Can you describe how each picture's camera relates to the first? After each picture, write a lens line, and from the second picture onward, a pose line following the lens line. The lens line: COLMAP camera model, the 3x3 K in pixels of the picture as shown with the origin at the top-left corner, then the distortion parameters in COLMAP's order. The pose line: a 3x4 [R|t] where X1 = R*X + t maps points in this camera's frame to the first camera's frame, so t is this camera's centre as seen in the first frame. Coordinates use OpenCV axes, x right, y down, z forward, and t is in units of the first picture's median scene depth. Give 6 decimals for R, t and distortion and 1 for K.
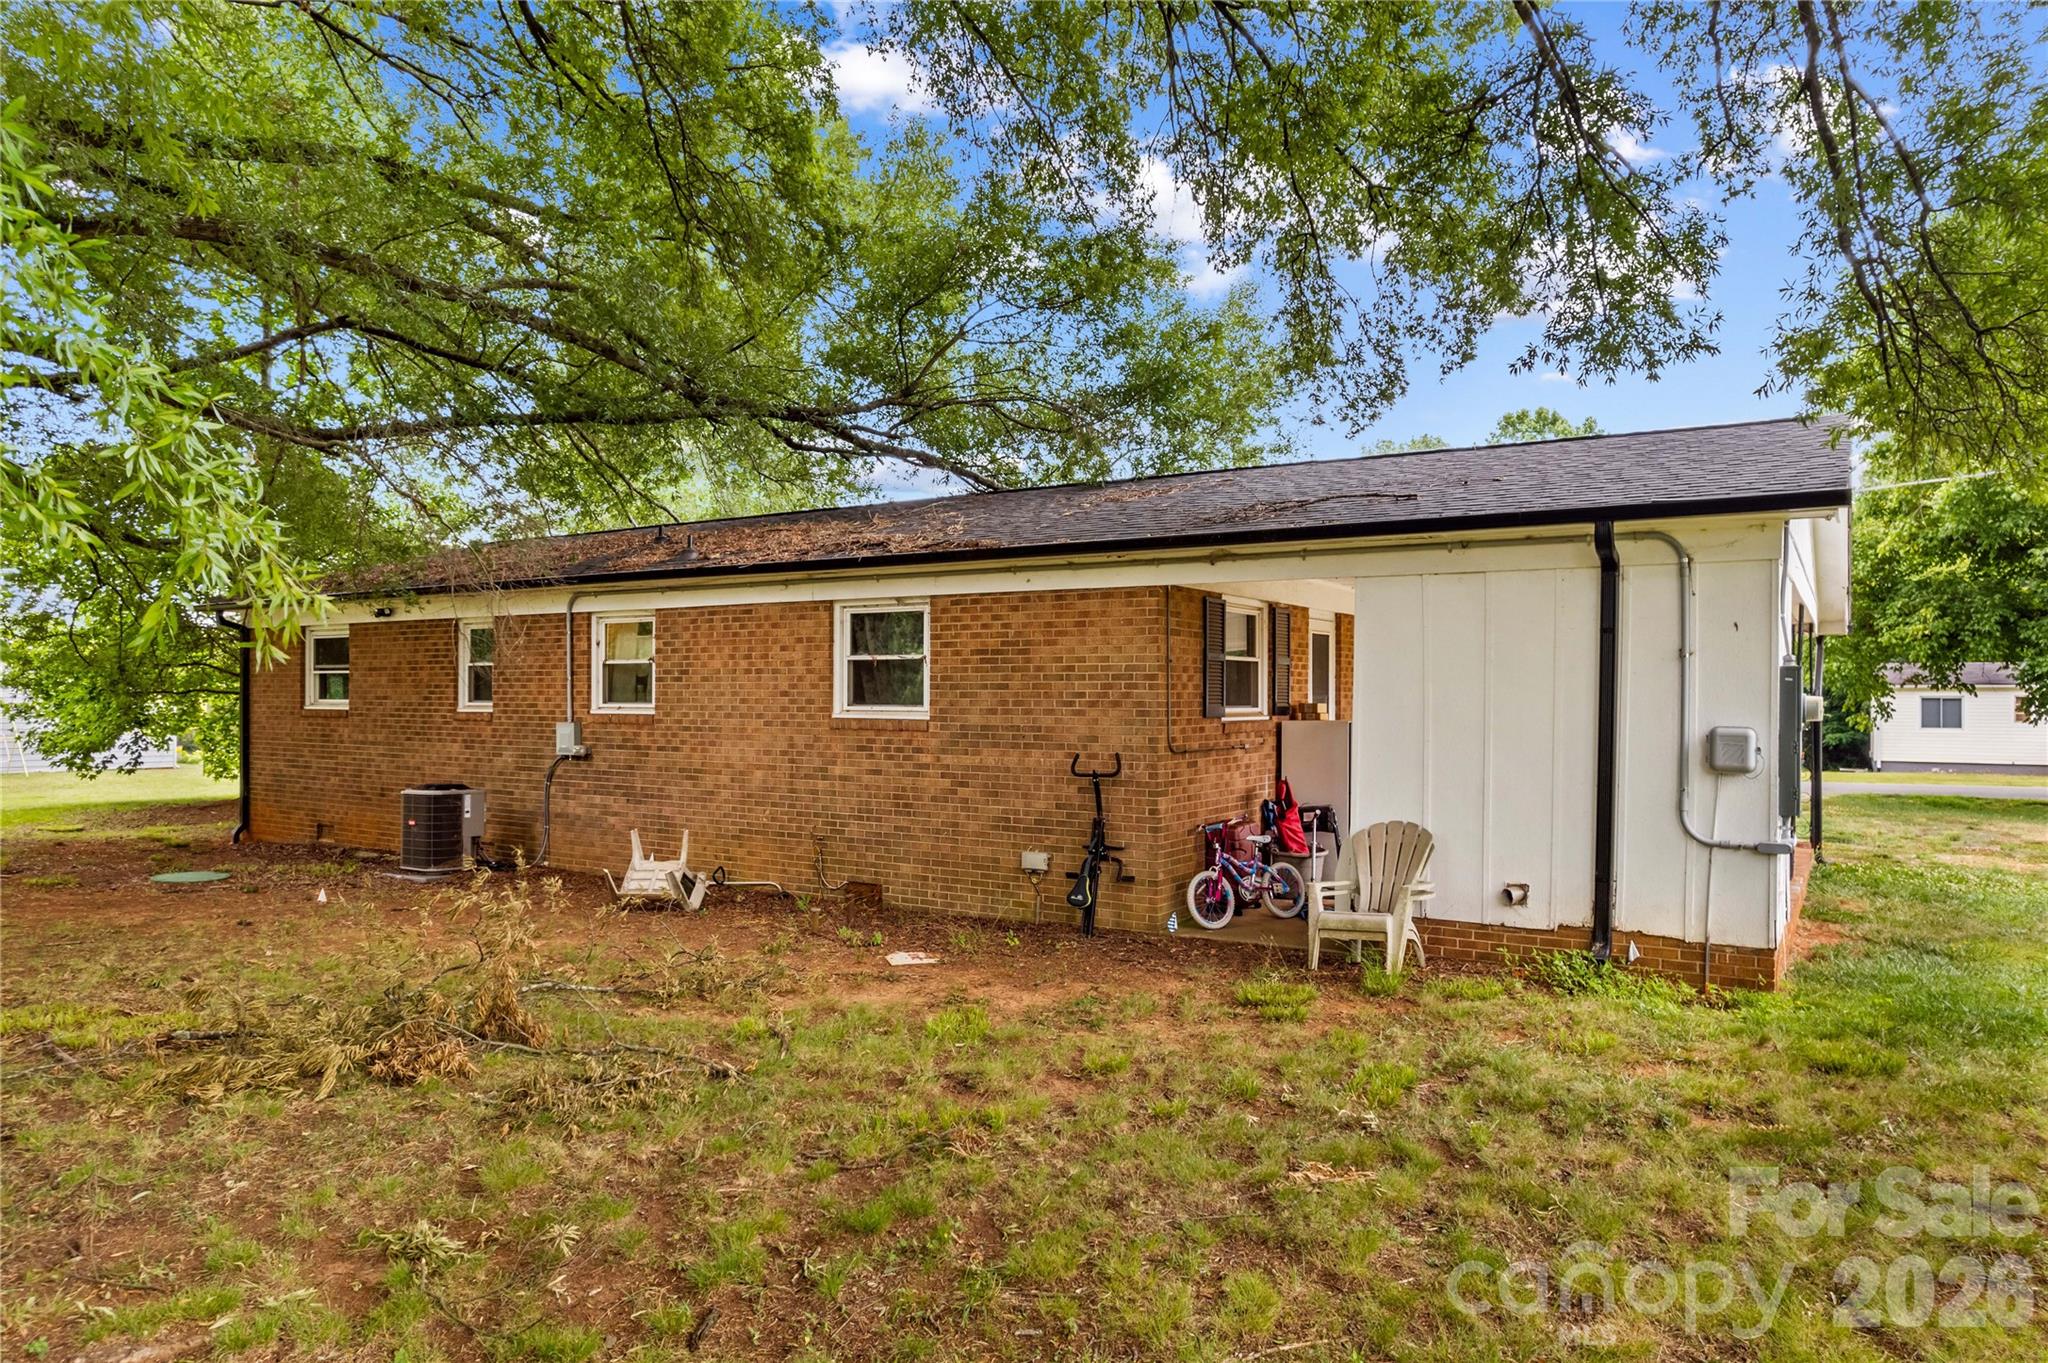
lens RADIAL K [[1330.7, 0, 1012.5], [0, 1330.7, 698.0], [0, 0, 1]] dist [-0.053296, 0.046897]
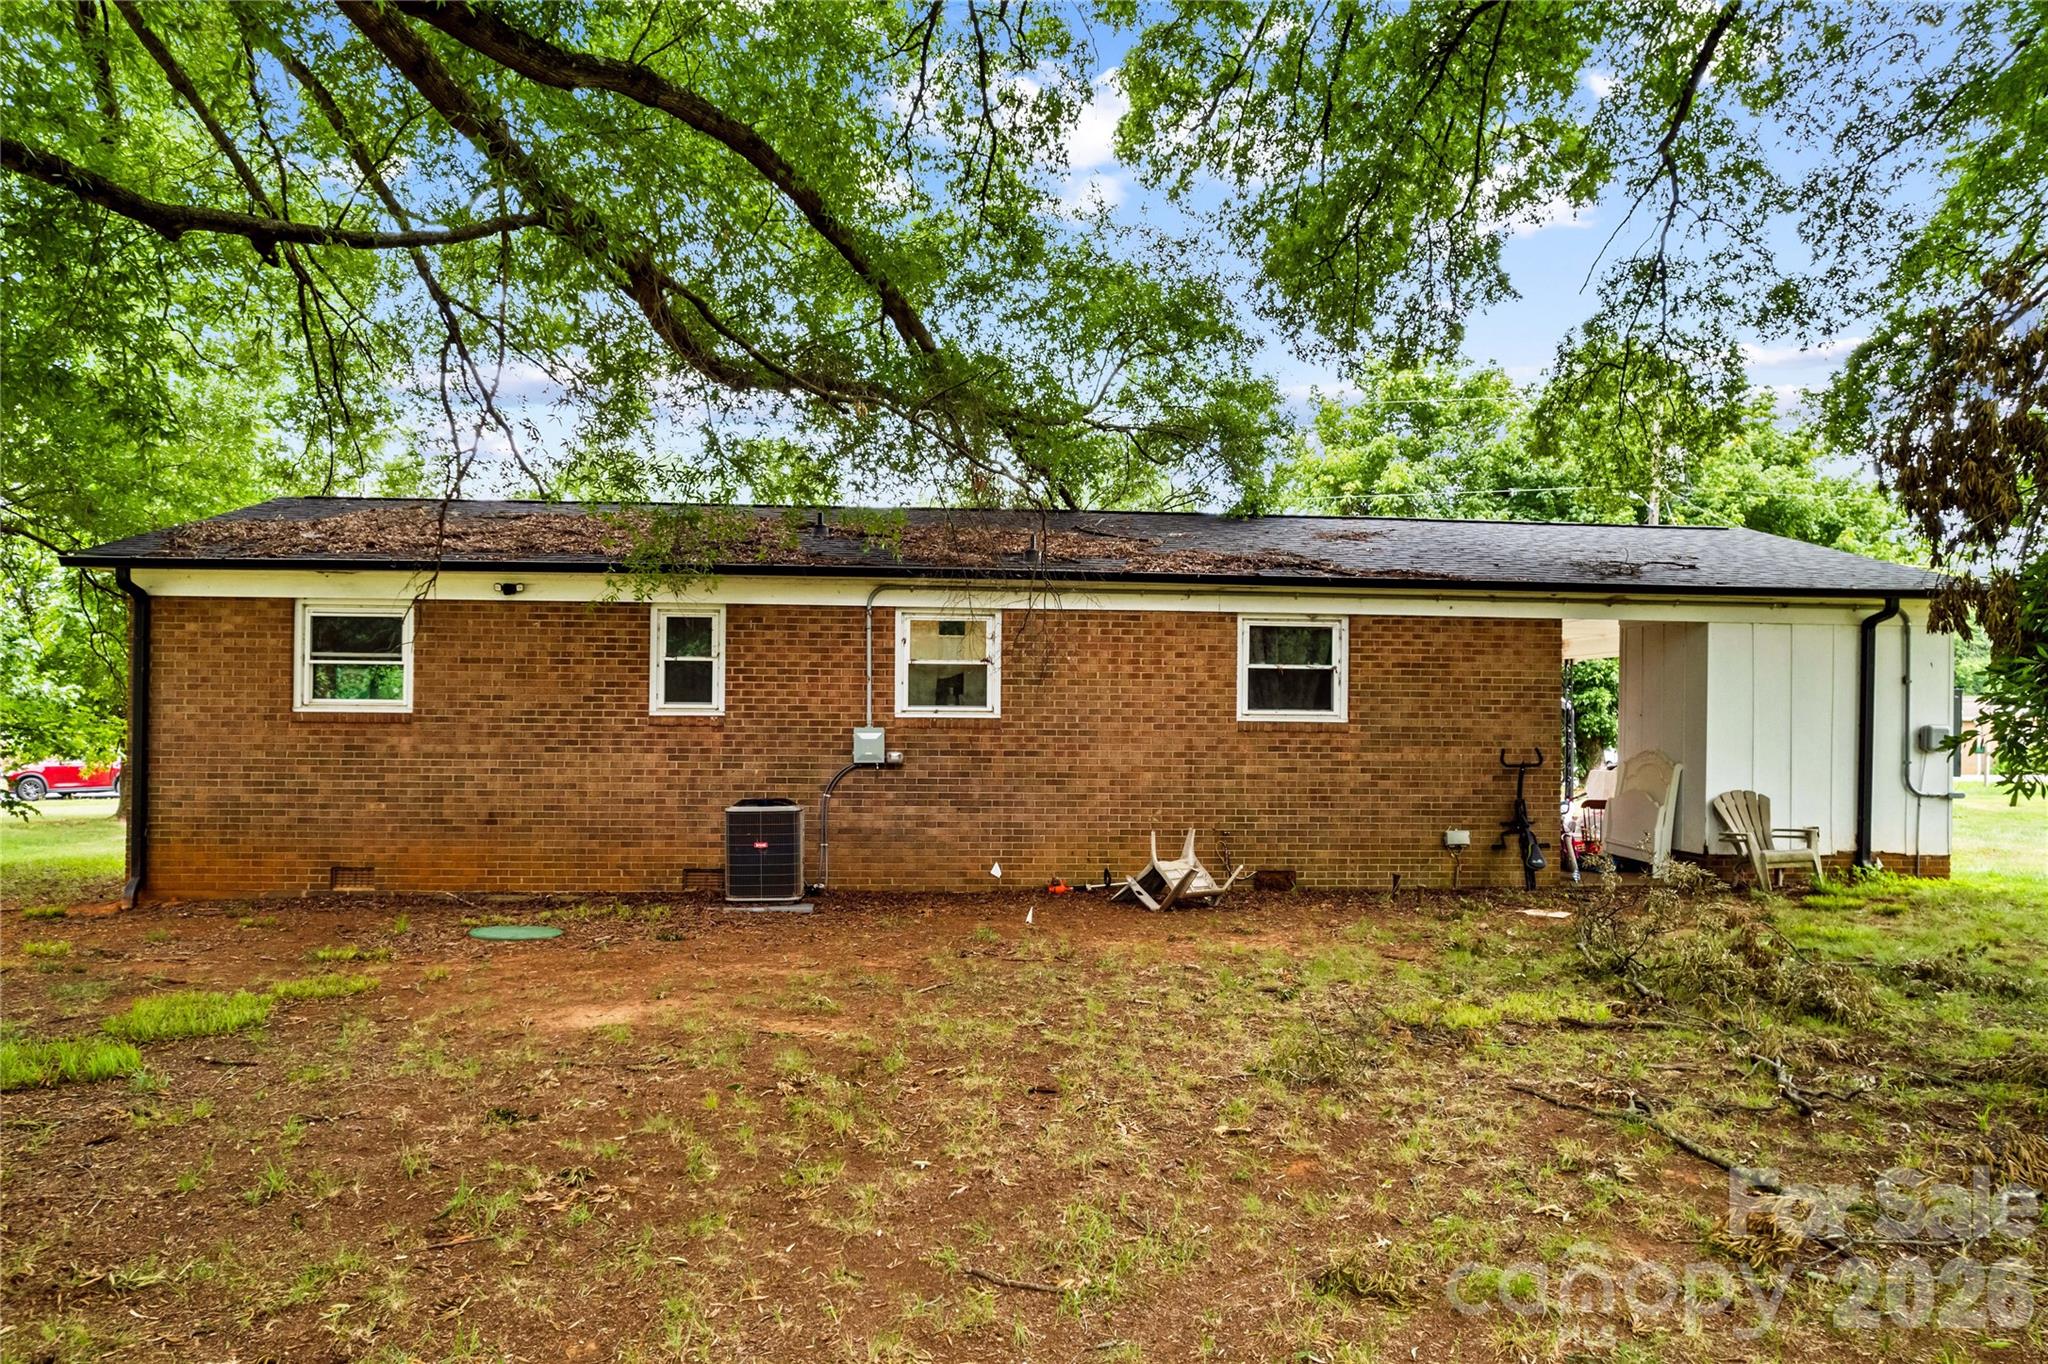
lens RADIAL K [[1330.7, 0, 1012.5], [0, 1330.7, 698.5], [0, 0, 1]] dist [-0.053296, 0.046897]
pose [[0.796823, 0.018294, 0.603936, -0.933003], [-0.005602, 0.999722, -0.022892, 0.022229], [-0.604187, 0.014857, 0.796704, 0.248883]]
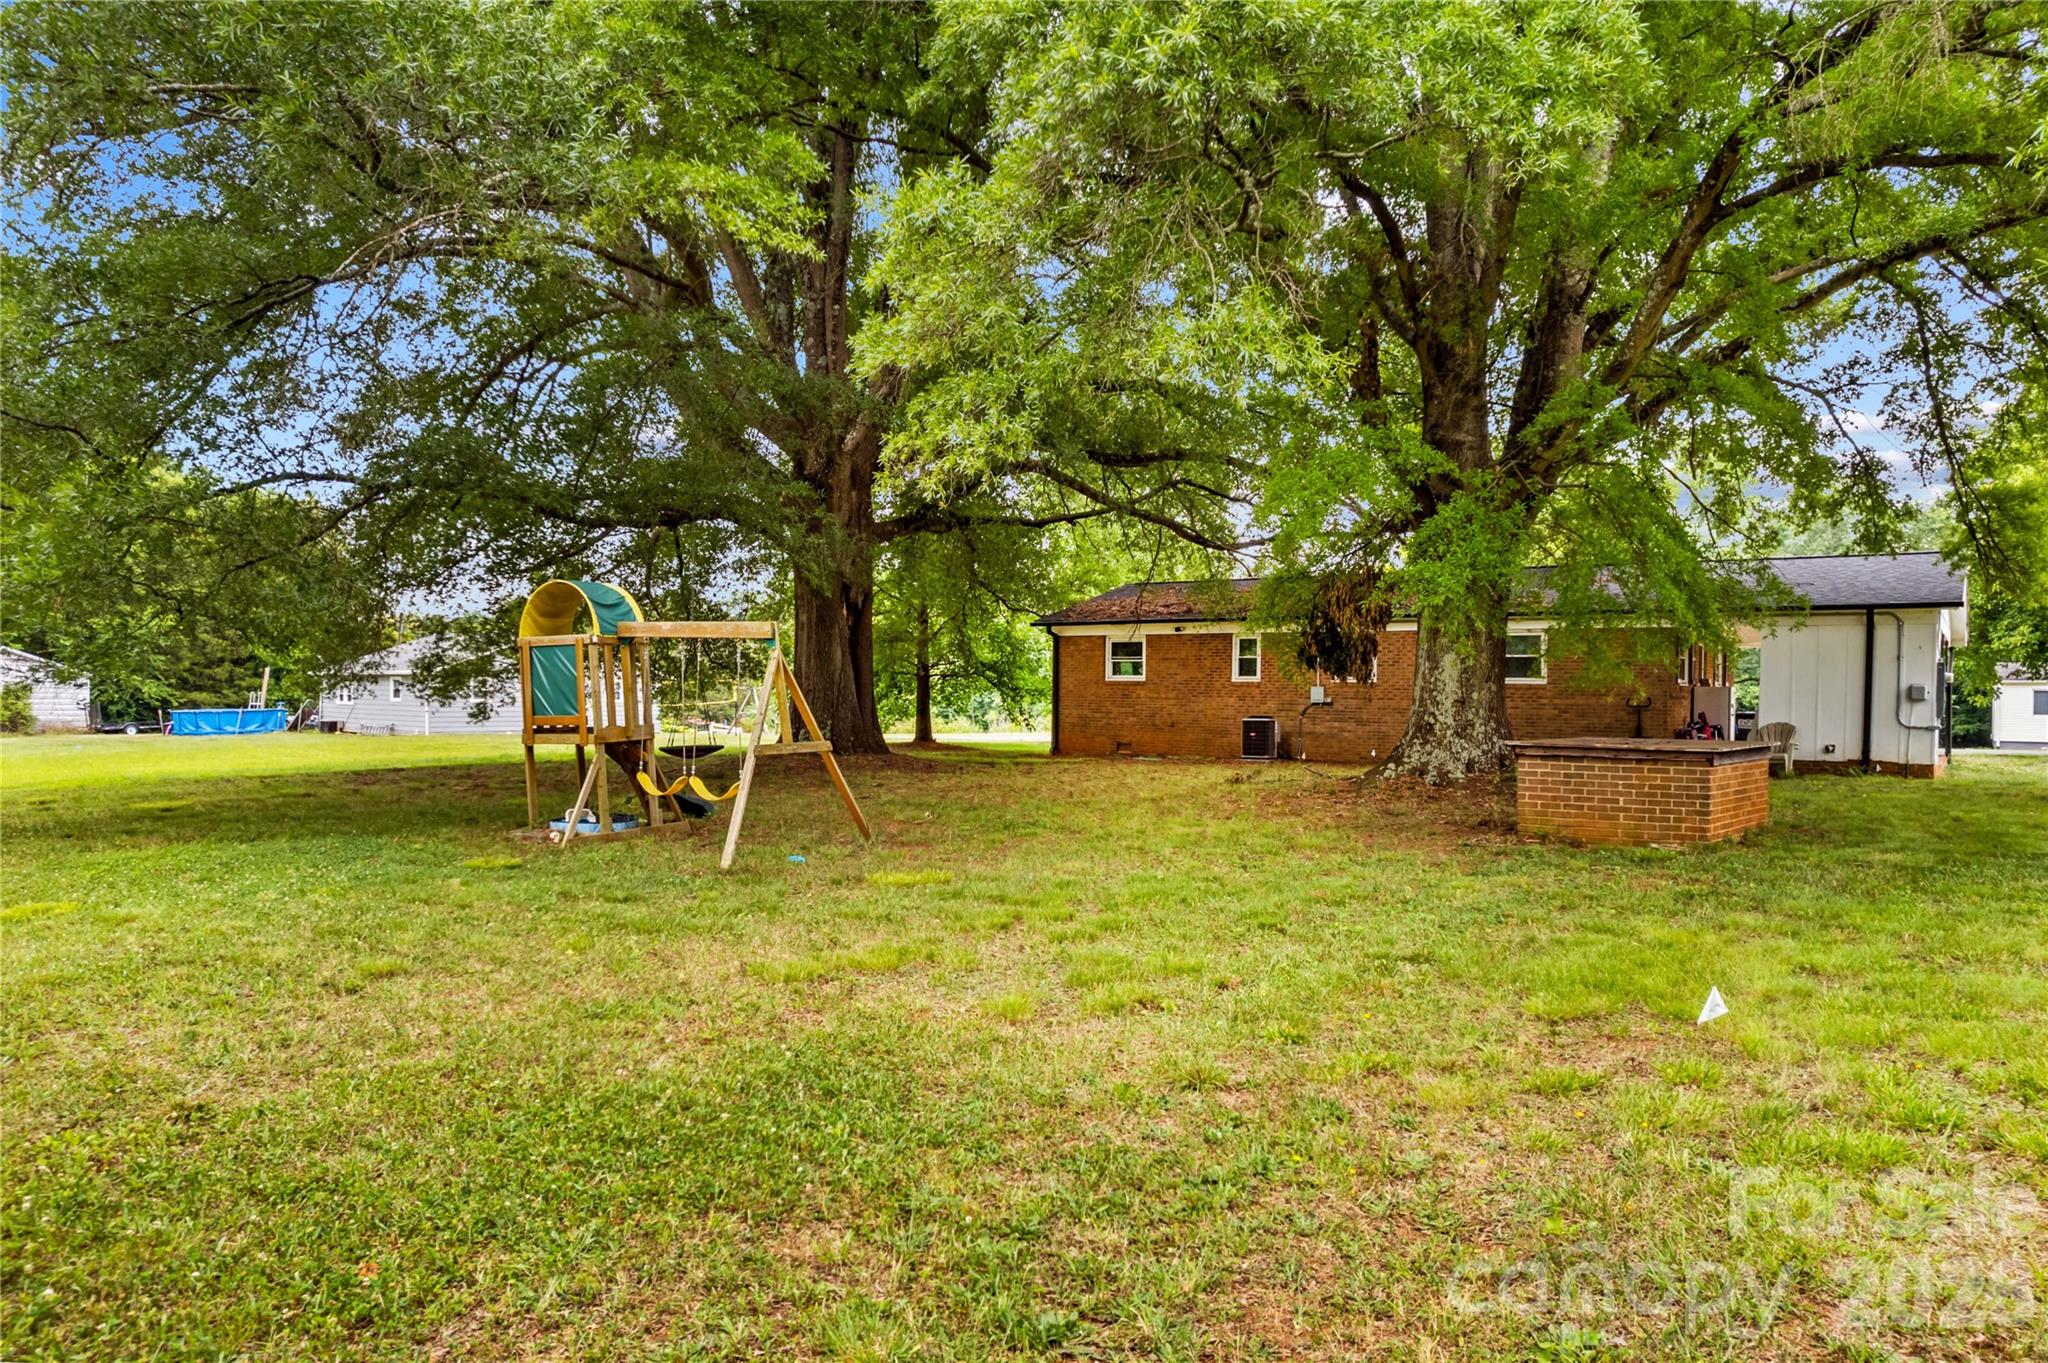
lens RADIAL K [[1374.9, 0, 1024.1], [0, 1374.9, 708.2], [0, 0, 1]] dist [-0.054609, 0.051819]
pose [[0.998847, 0.007921, -0.047347, -0.789167], [-0.007382, 0.999906, 0.011535, 0.035483], [0.047434, -0.011173, 0.998812, -1.278451]]
